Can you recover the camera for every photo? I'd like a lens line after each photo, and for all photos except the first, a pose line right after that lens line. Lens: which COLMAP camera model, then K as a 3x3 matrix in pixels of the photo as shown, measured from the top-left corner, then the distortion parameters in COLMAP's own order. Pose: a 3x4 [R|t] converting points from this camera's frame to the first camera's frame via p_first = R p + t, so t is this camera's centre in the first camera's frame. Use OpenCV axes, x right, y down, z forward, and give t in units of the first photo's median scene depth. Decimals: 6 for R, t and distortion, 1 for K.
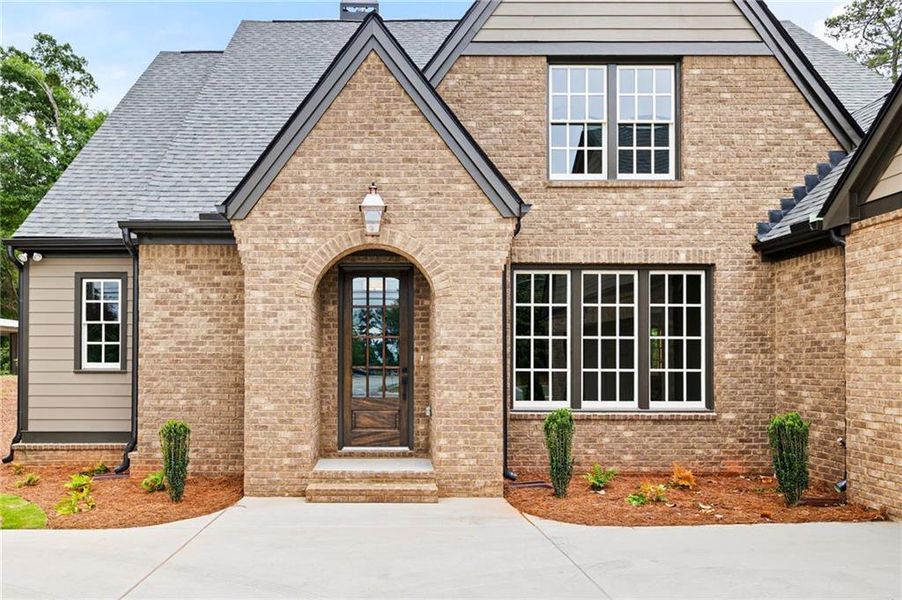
lens RADIAL K [[595.7, 0, 380.0], [0, 595.7, 361.3], [0, 0, 1]] dist [-0.001241, -0.001256]
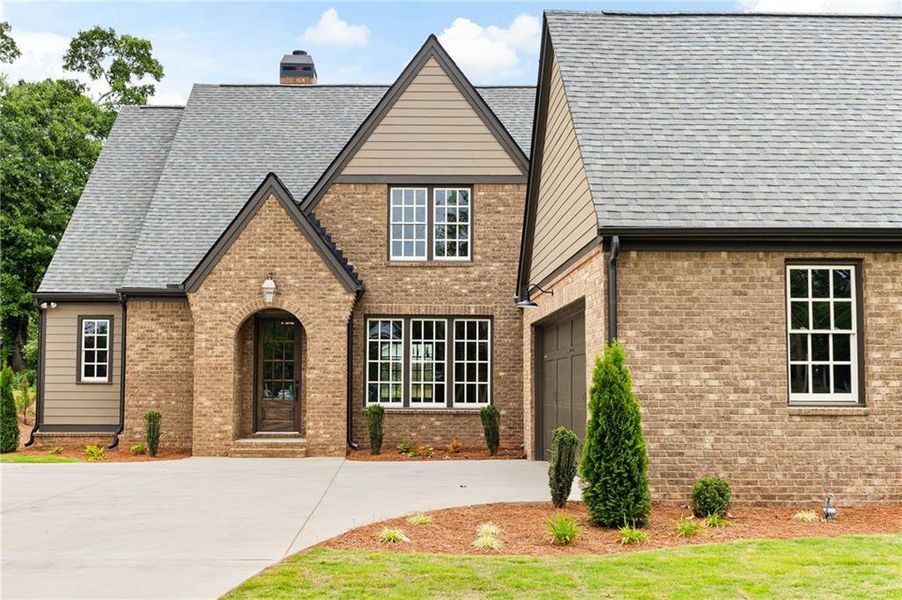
lens RADIAL K [[929.9, 0, 403.5], [0, 929.9, 333.8], [0, 0, 1]] dist [0.010971, -0.016716]
pose [[0.999989, 0.002896, 0.003656, 0.315897], [-0.002710, 0.998755, -0.049814, 0.008987], [-0.003796, 0.049804, 0.998752, -1.453162]]
